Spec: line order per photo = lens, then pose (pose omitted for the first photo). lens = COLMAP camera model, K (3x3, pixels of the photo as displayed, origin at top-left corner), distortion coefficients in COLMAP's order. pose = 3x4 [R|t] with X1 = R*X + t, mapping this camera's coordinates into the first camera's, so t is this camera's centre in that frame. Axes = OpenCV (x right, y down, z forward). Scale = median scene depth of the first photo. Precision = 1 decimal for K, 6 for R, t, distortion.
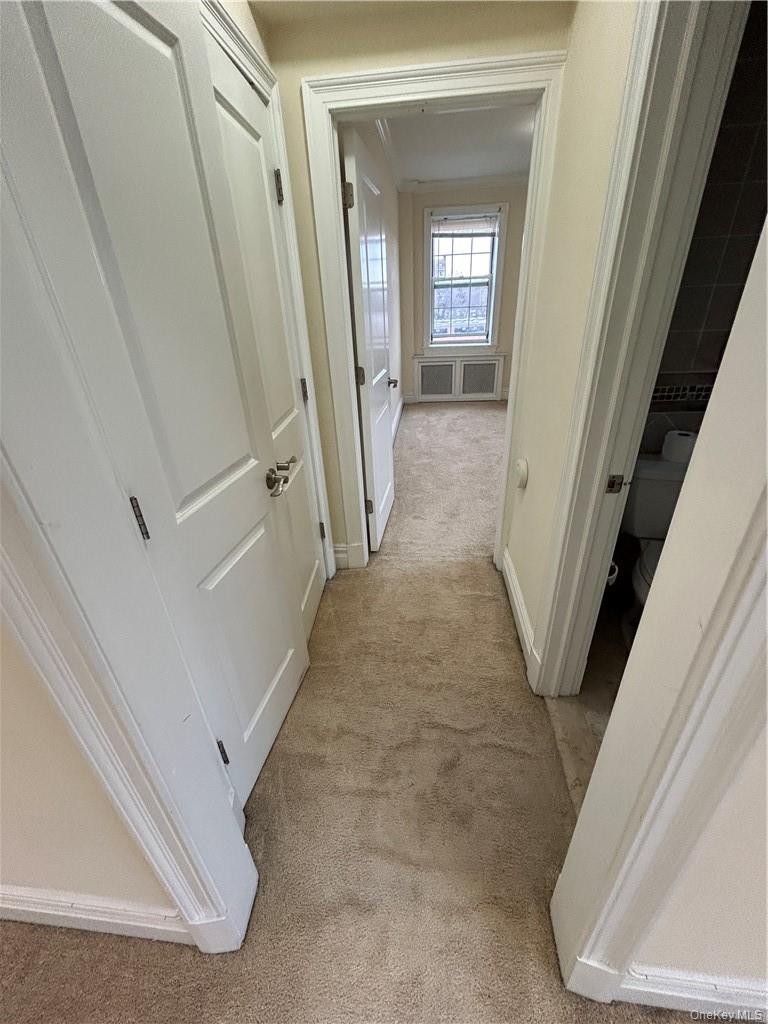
lens RADIAL K [[419.2, 0, 385.1], [0, 419.2, 510.0], [0, 0, 1]] dist [-0.000660, 0.000580]
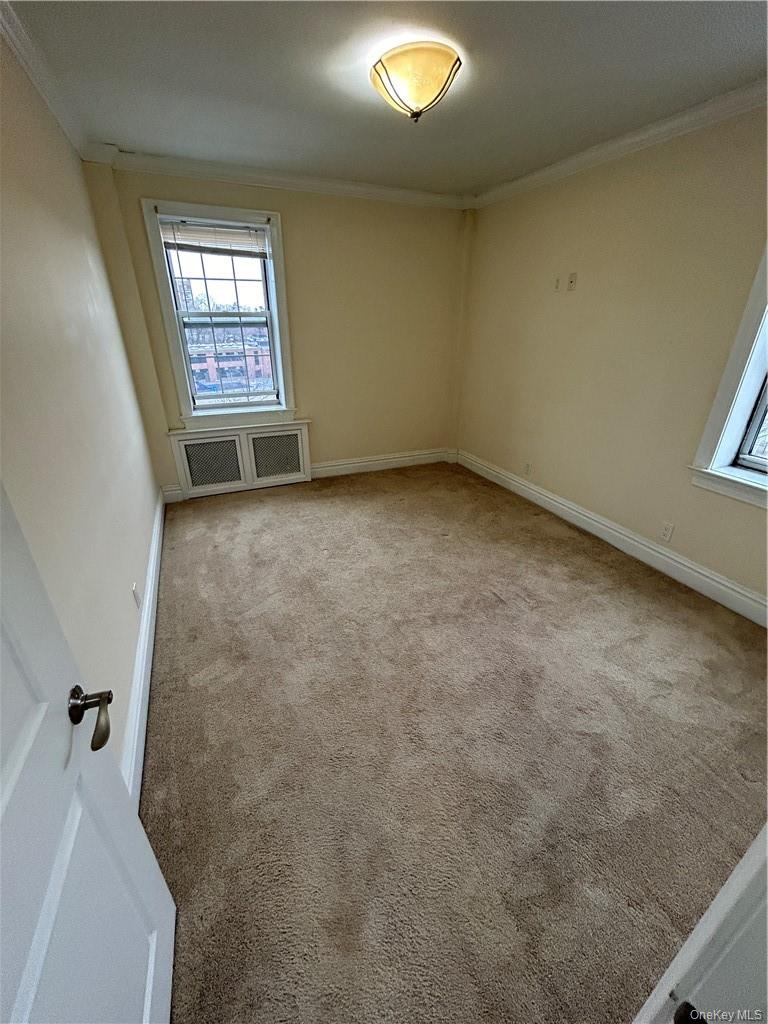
lens RADIAL K [[419.2, 0, 385.1], [0, 419.2, 510.0], [0, 0, 1]] dist [-0.000660, 0.000580]
pose [[0.868924, -0.164565, 0.466786, 0.040317], [0.188292, 0.982104, -0.004267, -0.198326], [-0.457730, 0.091600, 0.884360, 0.325007]]
